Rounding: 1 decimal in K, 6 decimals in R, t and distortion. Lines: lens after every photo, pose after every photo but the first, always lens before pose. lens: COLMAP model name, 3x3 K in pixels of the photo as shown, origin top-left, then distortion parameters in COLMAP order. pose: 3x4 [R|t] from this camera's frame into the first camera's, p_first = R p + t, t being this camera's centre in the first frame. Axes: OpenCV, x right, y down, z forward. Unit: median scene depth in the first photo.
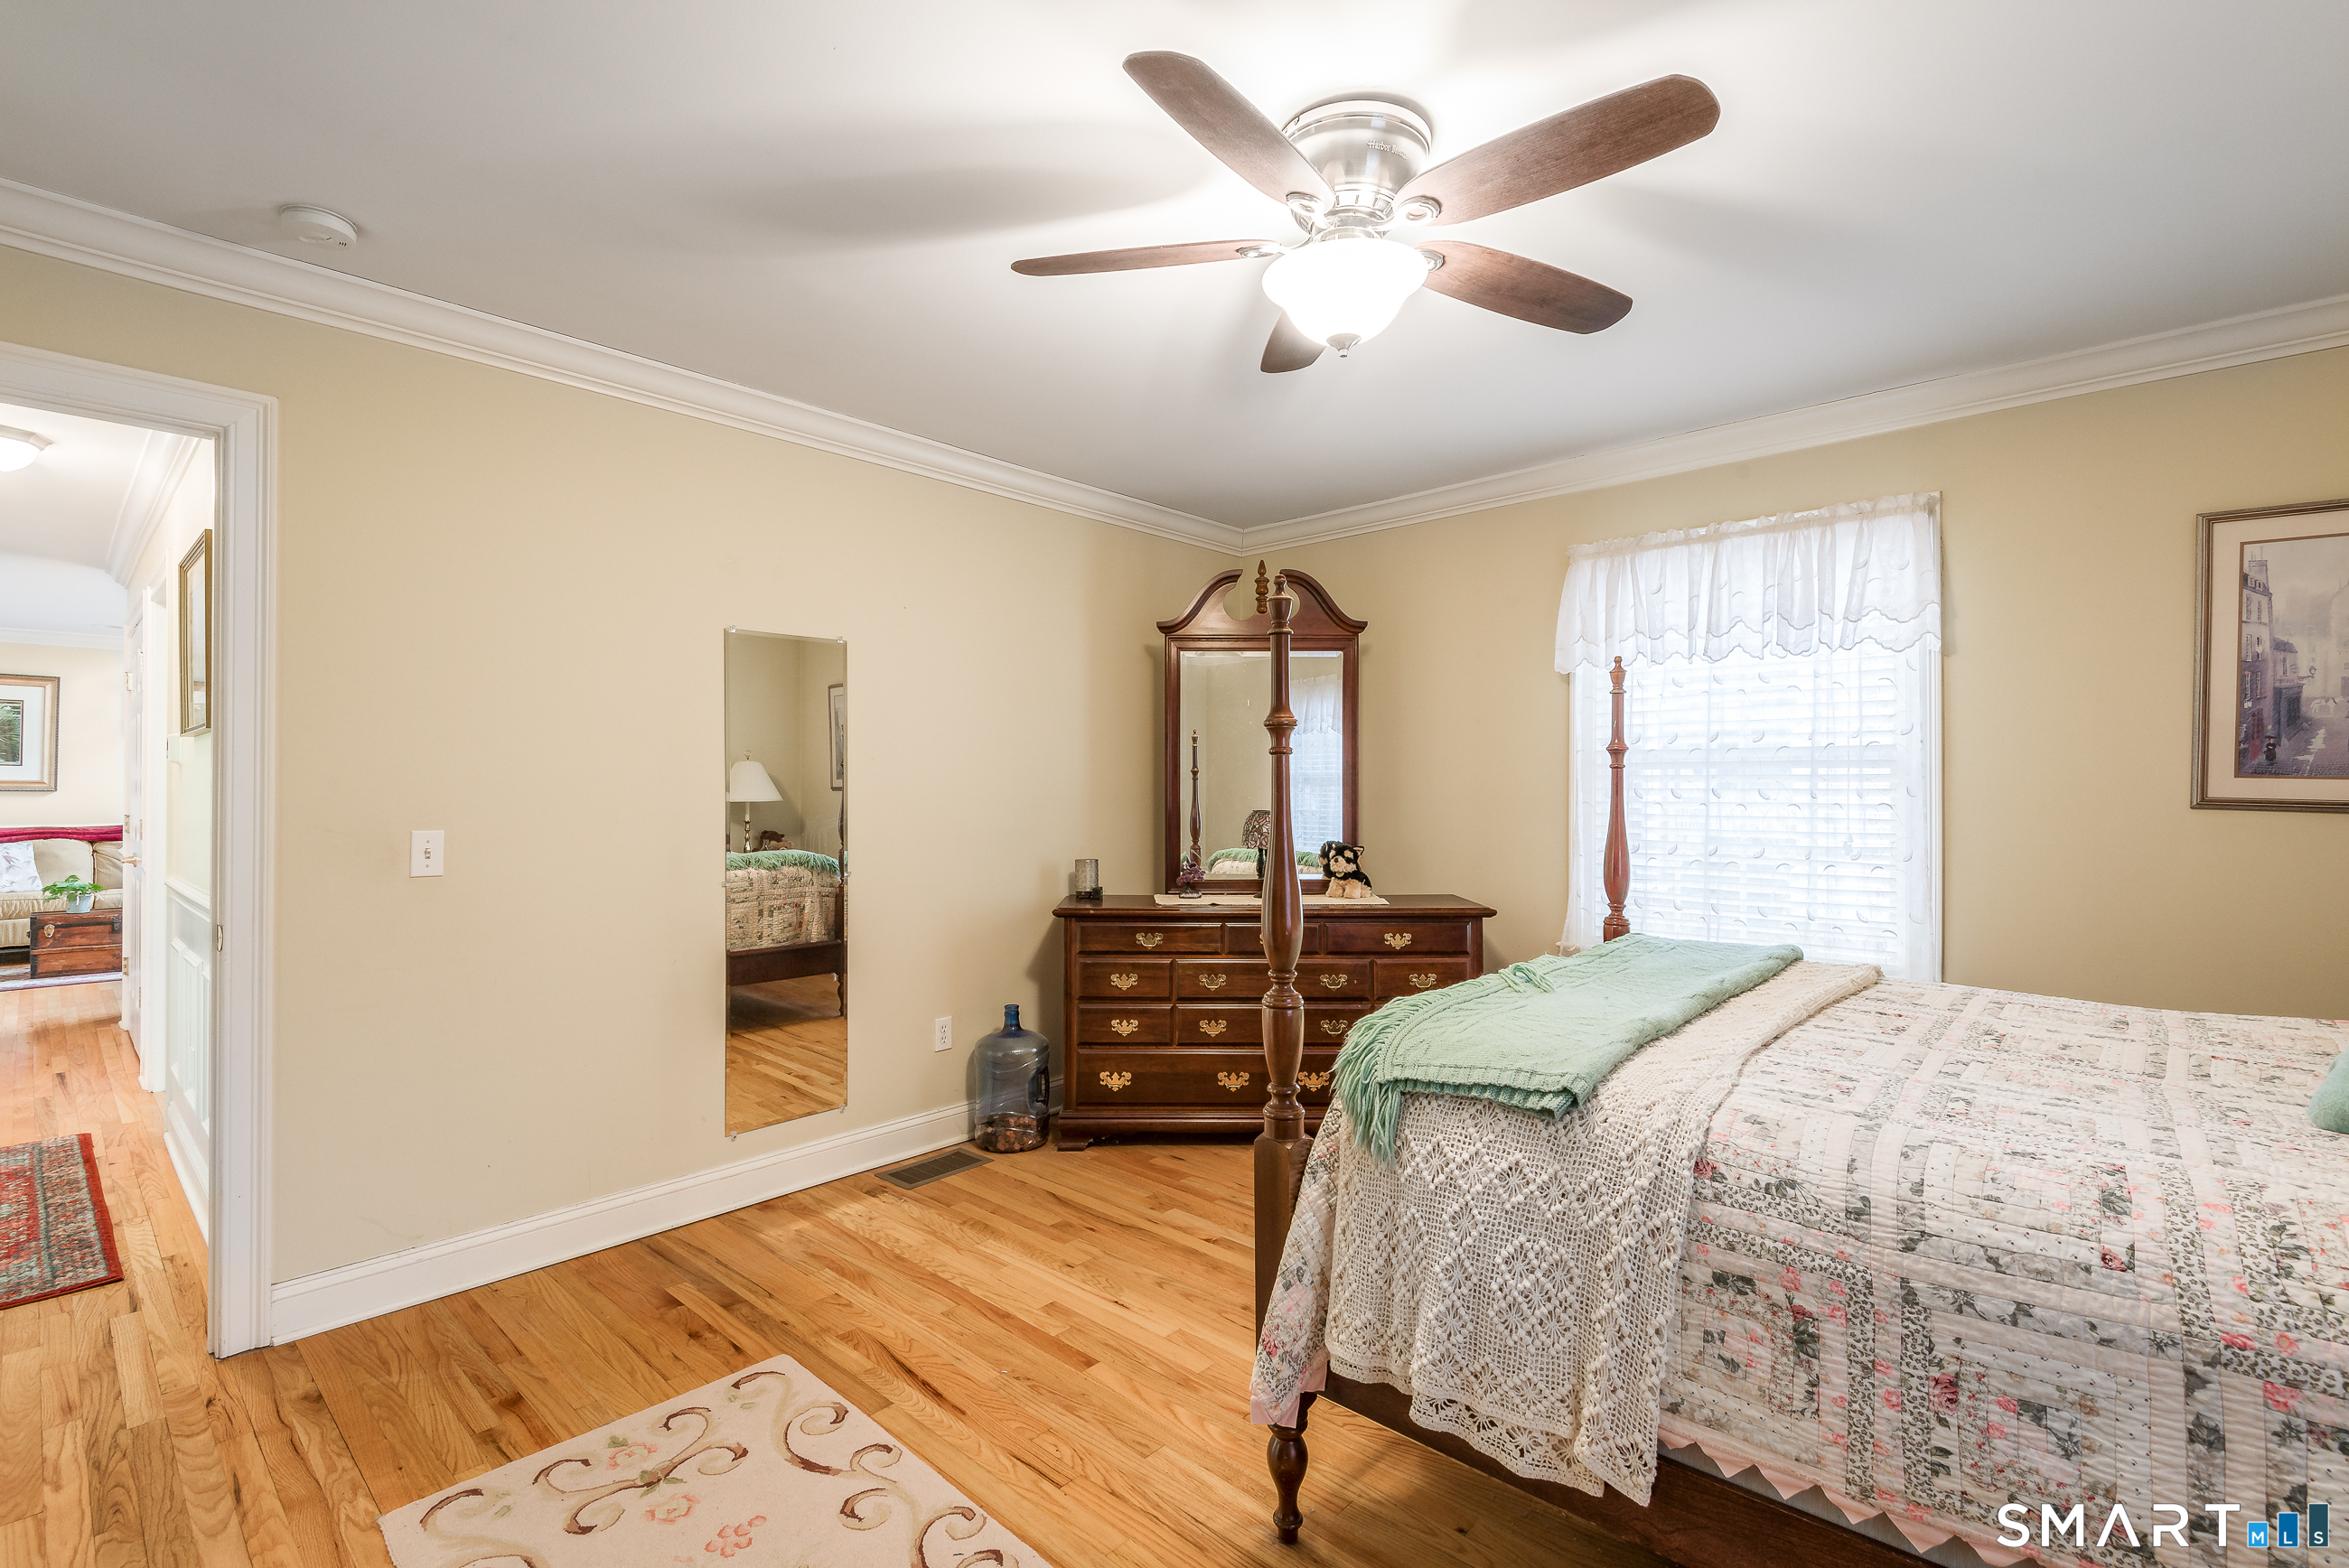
lens RADIAL K [[1054.3, 0, 1172.1], [0, 1054.3, 786.4], [0, 0, 1]] dist [0.004678, -0.002909]
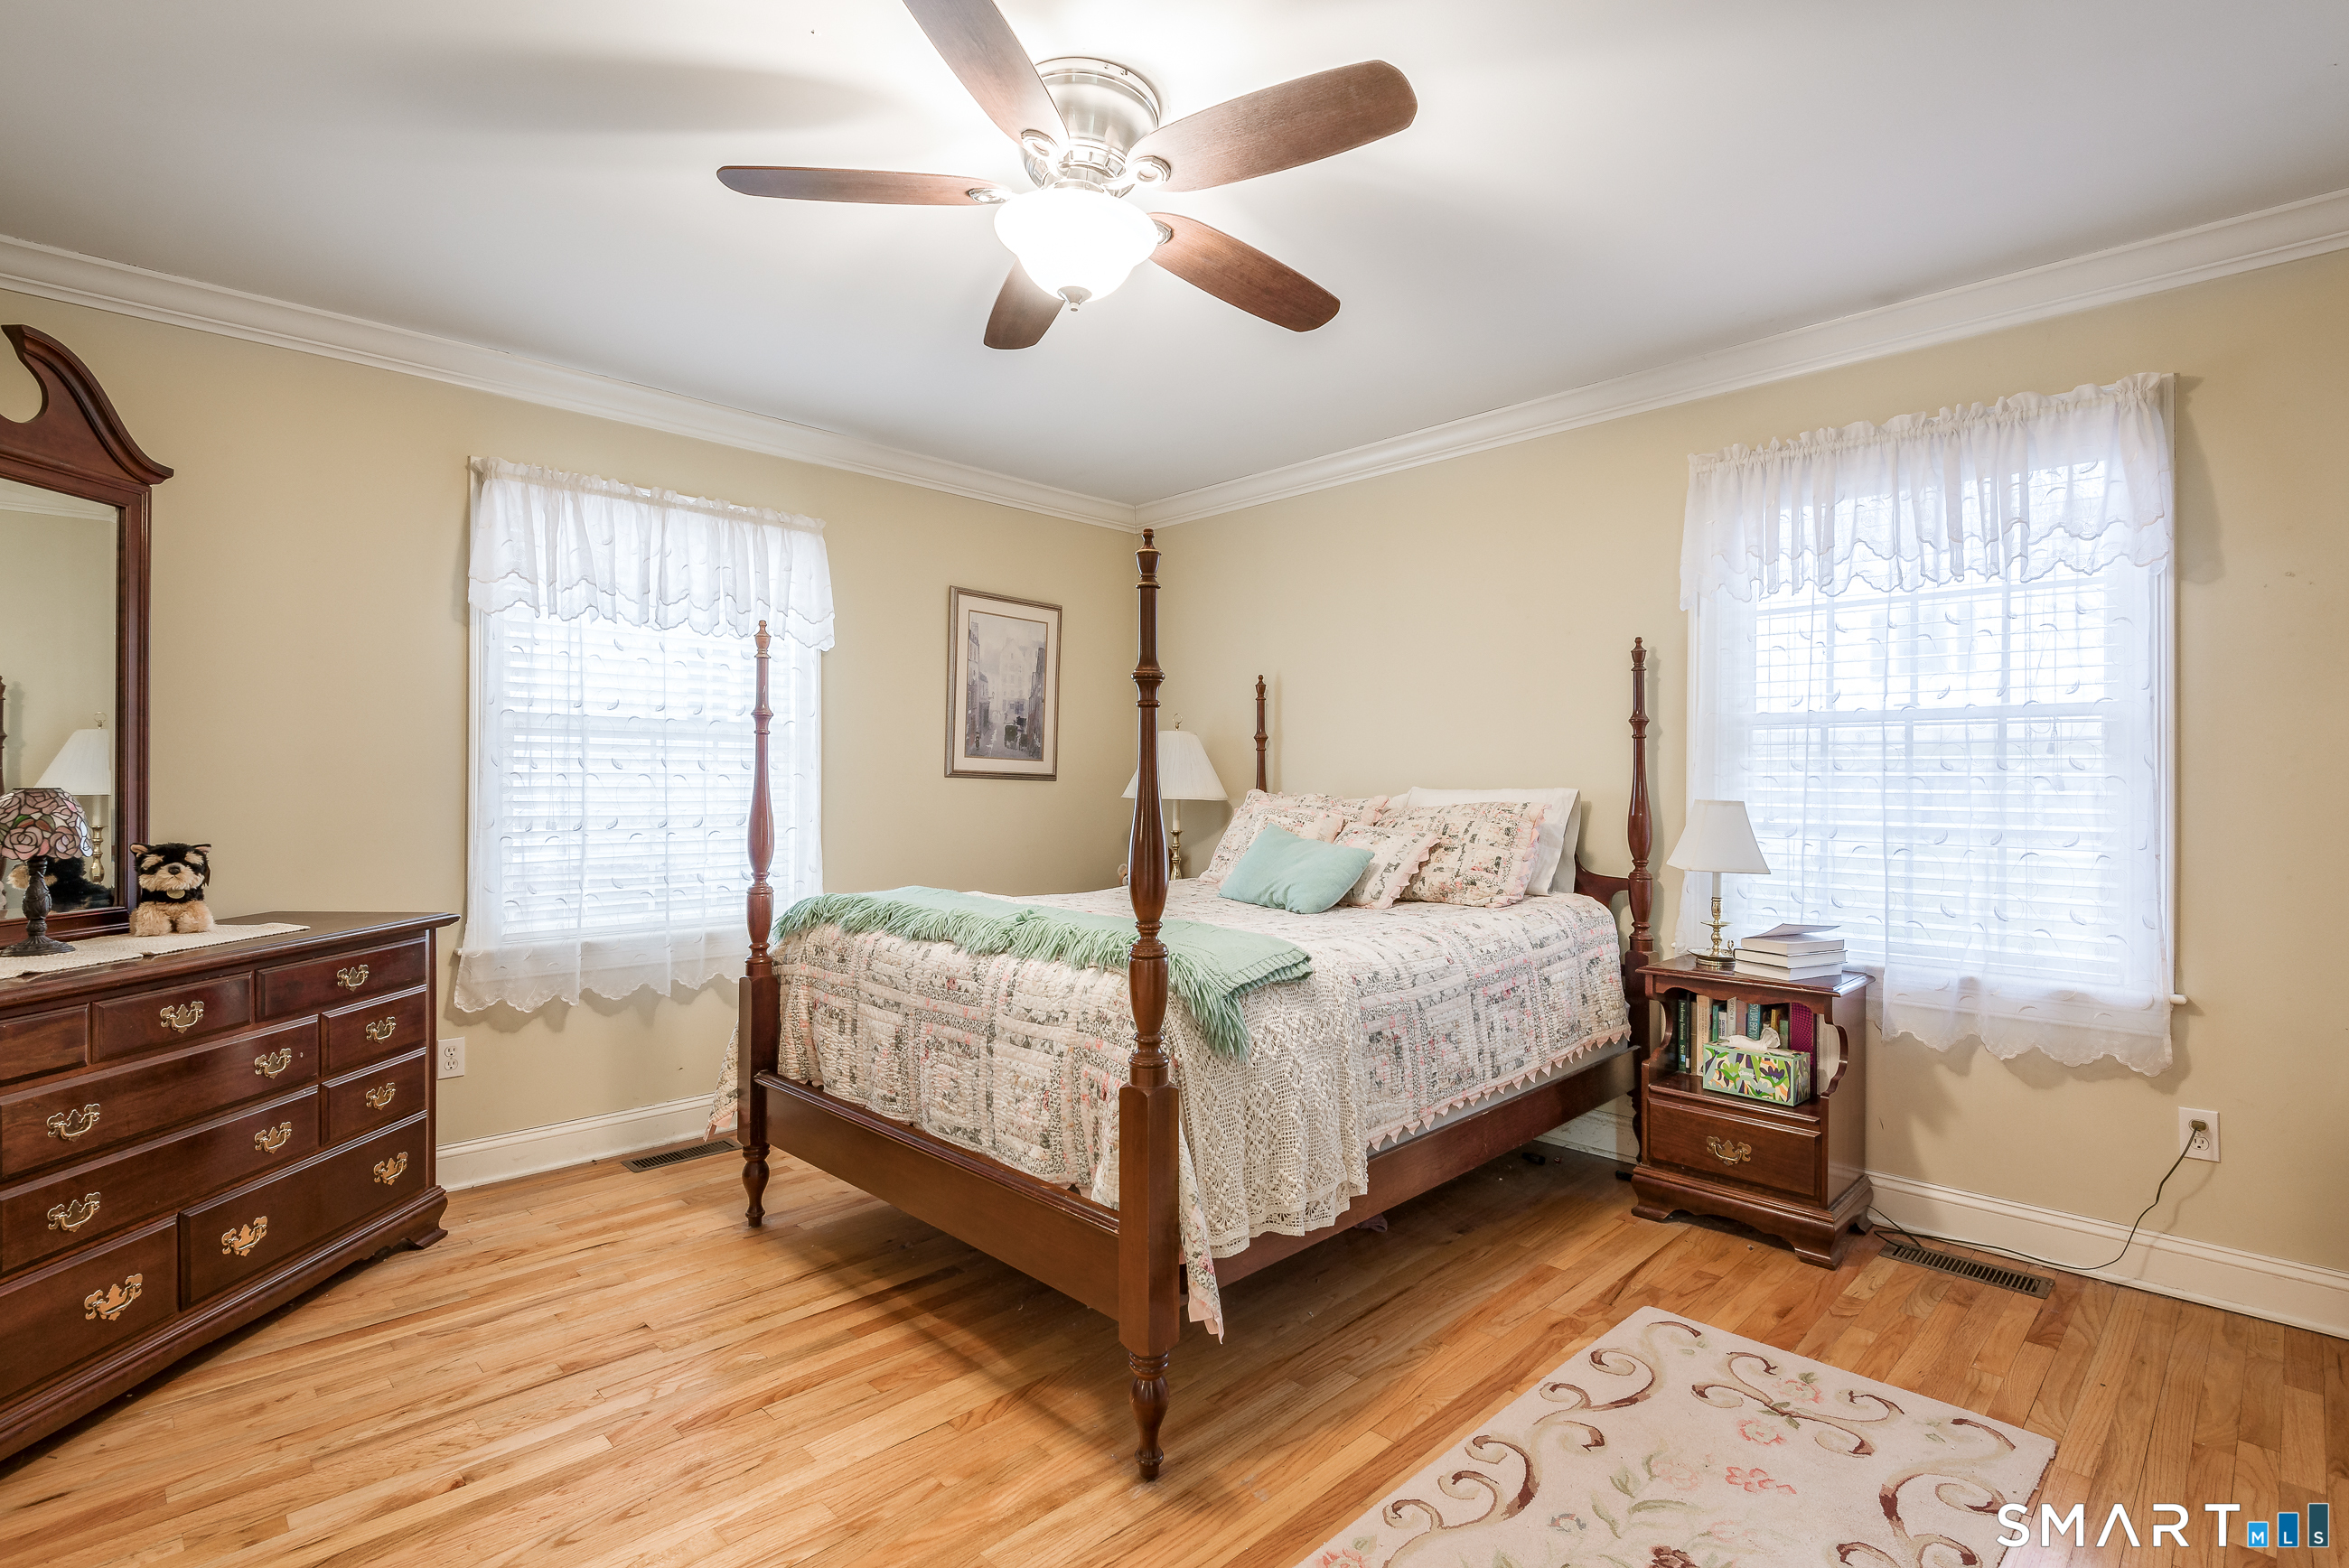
lens RADIAL K [[1115.6, 0, 1163.6], [0, 1115.6, 782.6], [0, 0, 1]] dist [0.006327, -0.000426]
pose [[0.050063, -0.000071, 0.998746, -0.643066], [-0.005649, 0.999984, 0.000355, 0.026929], [-0.998730, -0.005659, 0.050062, 0.618941]]
